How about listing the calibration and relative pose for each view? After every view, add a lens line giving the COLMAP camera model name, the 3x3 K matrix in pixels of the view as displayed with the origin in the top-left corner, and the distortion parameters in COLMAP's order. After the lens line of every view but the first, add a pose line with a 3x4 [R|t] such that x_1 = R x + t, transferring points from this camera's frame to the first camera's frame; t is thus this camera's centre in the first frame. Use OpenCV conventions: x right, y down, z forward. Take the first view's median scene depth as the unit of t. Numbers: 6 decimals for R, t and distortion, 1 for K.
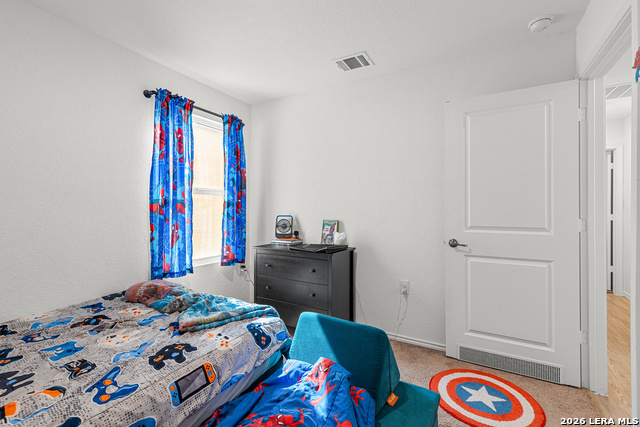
lens RADIAL K [[289.5, 0, 320.9], [0, 289.5, 210.2], [0, 0, 1]] dist [0.006513, -0.001193]
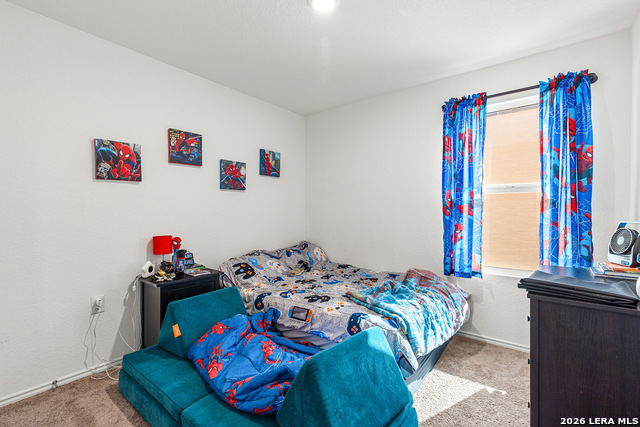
lens RADIAL K [[289.5, 0, 321.8], [0, 289.5, 212.6], [0, 0, 1]] dist [0.006513, -0.001193]
pose [[-0.150503, 0.006009, -0.988591, 0.841080], [-0.000019, 0.999982, 0.006081, -0.001632], [0.988610, 0.000934, -0.150500, 0.966043]]
